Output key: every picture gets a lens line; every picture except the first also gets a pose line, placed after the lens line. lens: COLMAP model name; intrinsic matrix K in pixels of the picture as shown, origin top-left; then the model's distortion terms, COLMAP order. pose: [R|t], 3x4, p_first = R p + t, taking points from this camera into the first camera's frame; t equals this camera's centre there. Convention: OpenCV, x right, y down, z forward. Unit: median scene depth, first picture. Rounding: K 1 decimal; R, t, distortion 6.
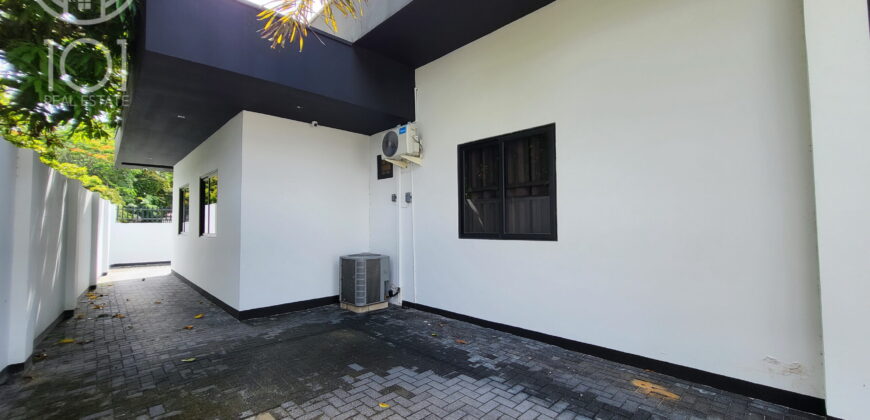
lens RADIAL K [[346.0, 0, 441.3], [0, 346.0, 209.6], [0, 0, 1]] dist [0.002555, 0.000206]
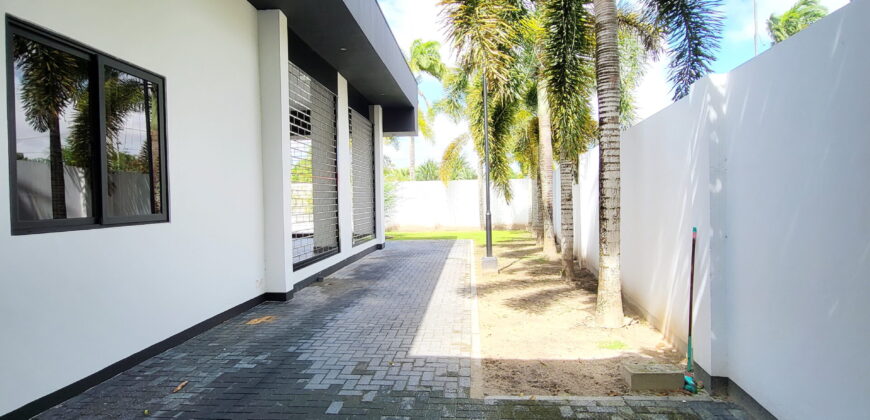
lens RADIAL K [[346.0, 0, 438.4], [0, 346.0, 207.9], [0, 0, 1]] dist [0.002555, 0.000206]
pose [[-0.601581, -0.004096, 0.798802, -0.908686], [-0.013112, 0.999903, -0.004747, 0.065381], [-0.798705, -0.013330, -0.601576, 1.253498]]
